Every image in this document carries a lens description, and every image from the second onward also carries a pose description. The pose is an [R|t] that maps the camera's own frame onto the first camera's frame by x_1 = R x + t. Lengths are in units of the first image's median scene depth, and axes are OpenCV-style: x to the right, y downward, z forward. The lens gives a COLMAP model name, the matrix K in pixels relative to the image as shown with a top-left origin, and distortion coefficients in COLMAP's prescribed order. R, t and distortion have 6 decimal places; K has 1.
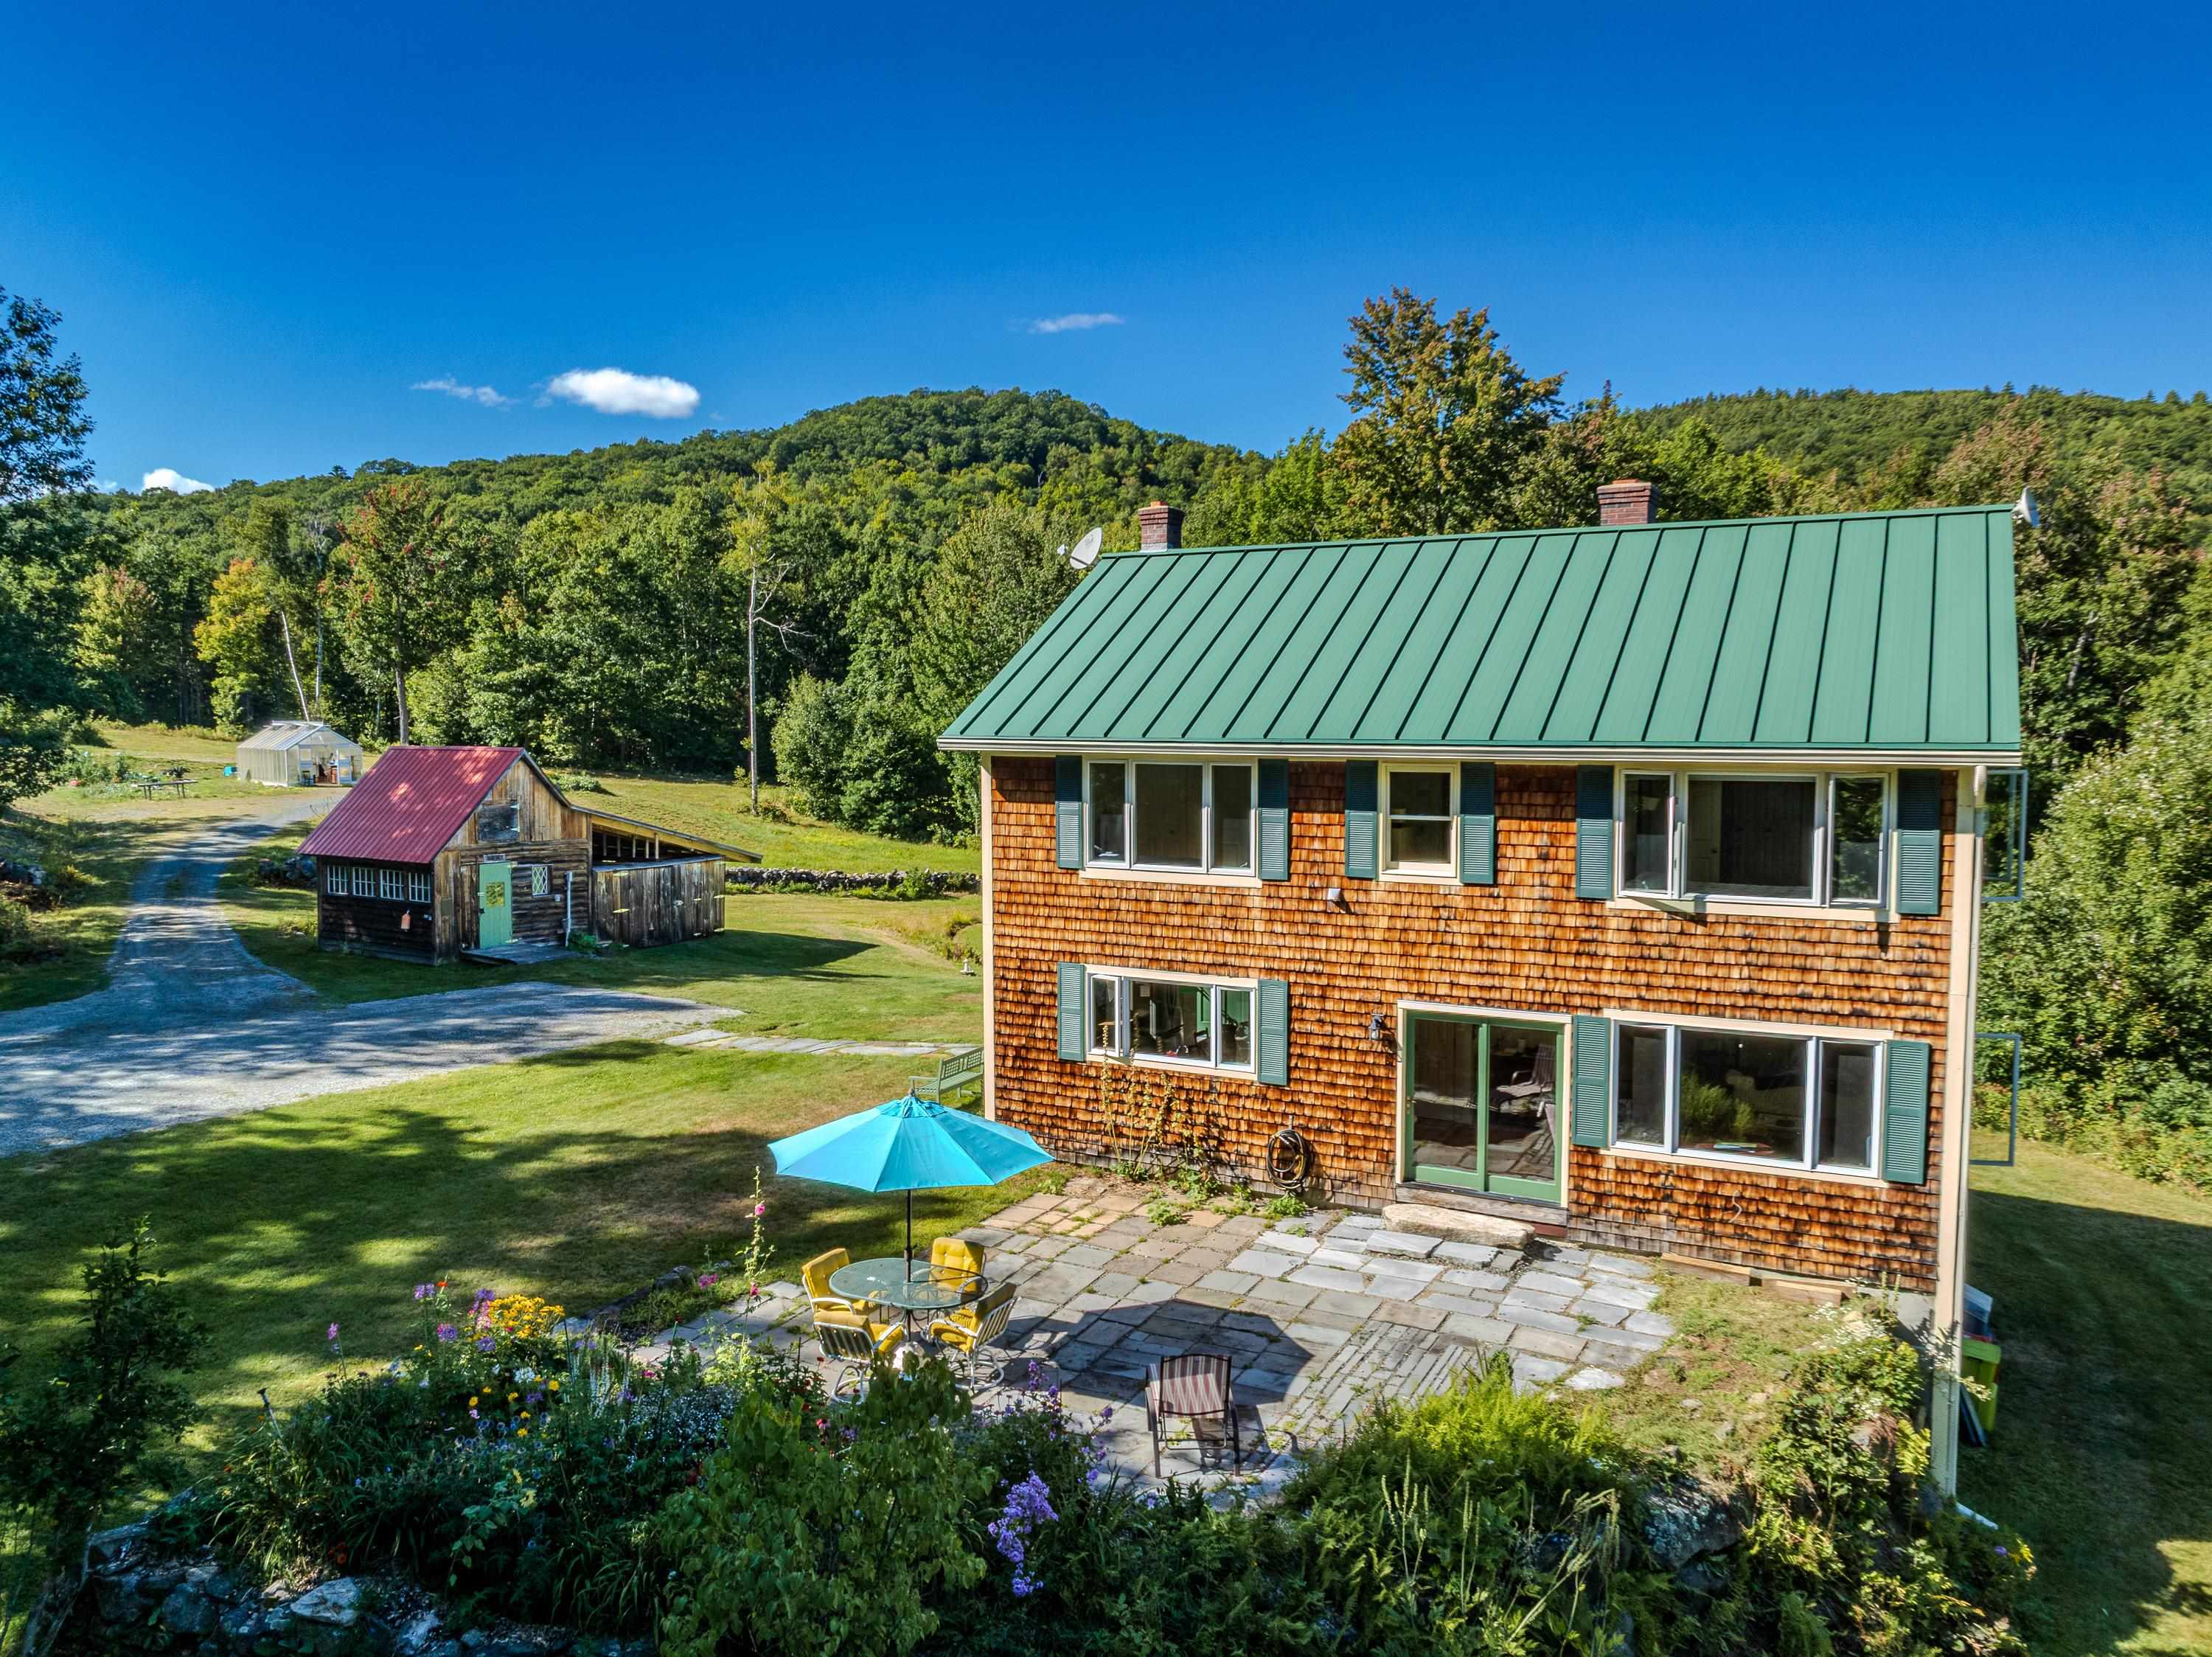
lens RADIAL K [[1526.6, 0, 1080.6], [0, 1526.6, 836.1], [0, 0, 1]] dist [-0.028741, -0.001872]
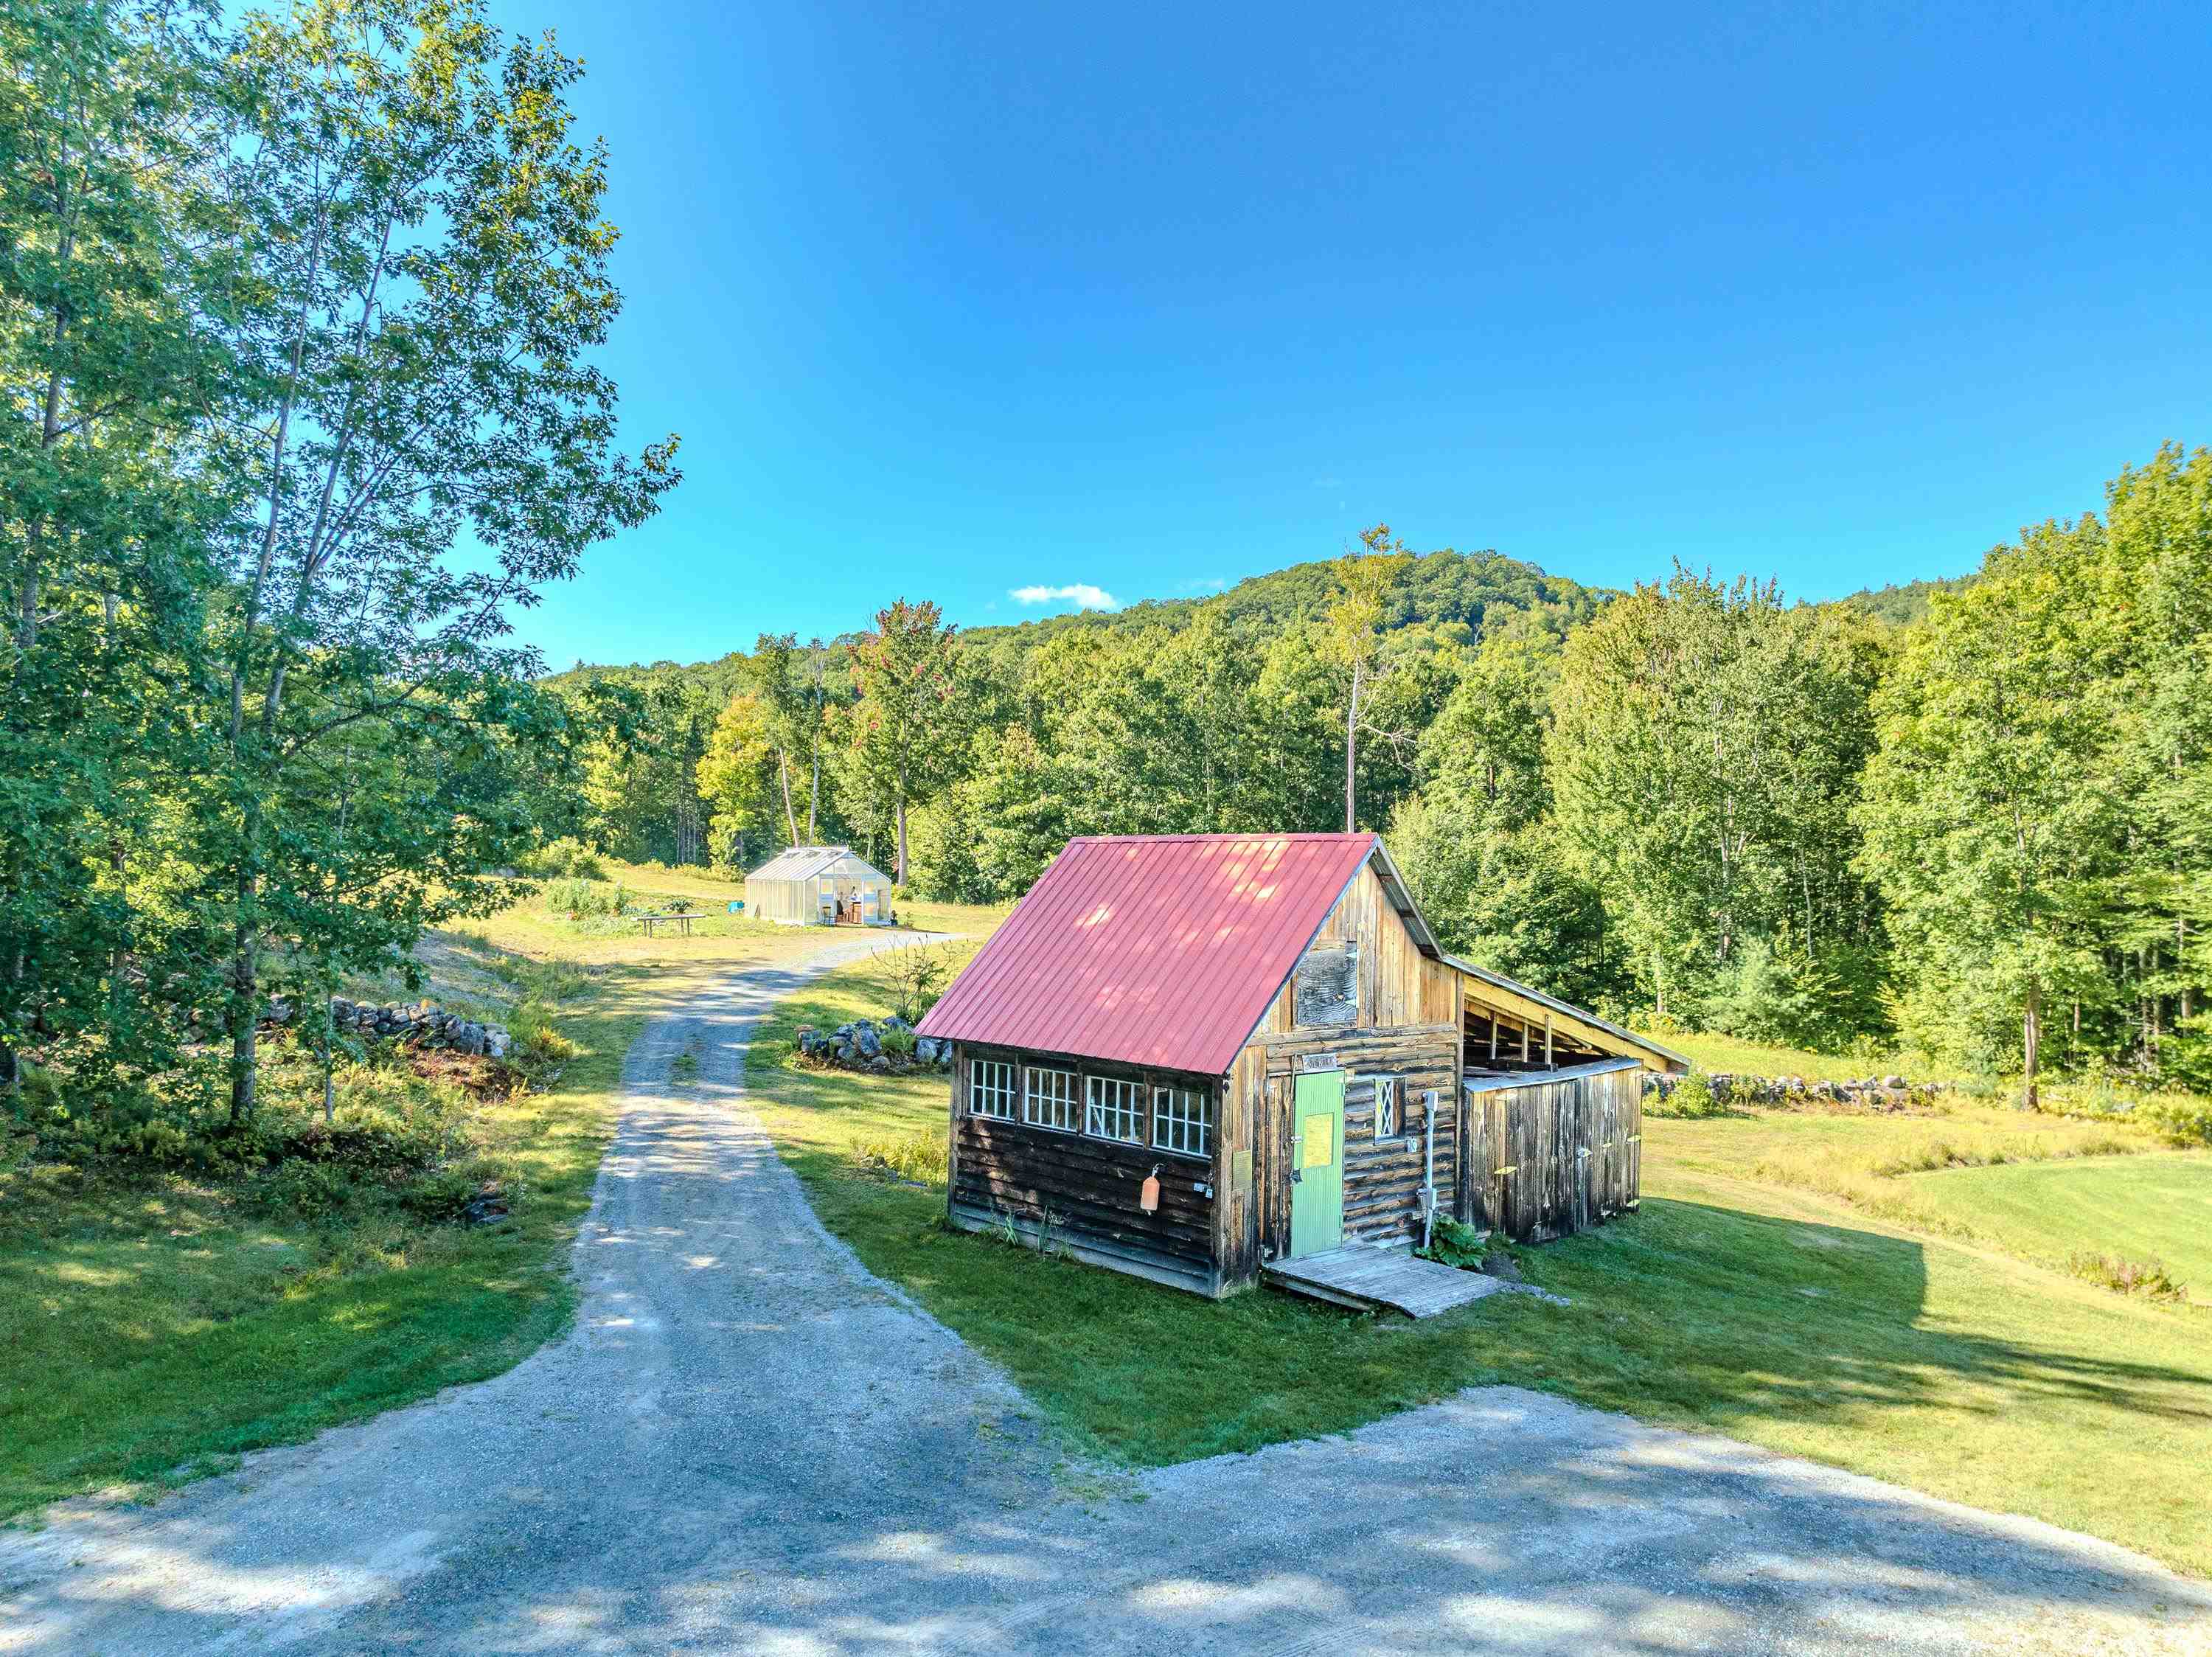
lens RADIAL K [[1539.7, 0, 1106.0], [0, 1539.7, 828.5], [0, 0, 1]] dist [-0.014284, -0.004478]
pose [[0.966367, 0.003996, -0.257138, -0.097789], [-0.032364, 0.993820, -0.106183, -0.001496], [0.255124, 0.110933, 0.960524, 0.153621]]
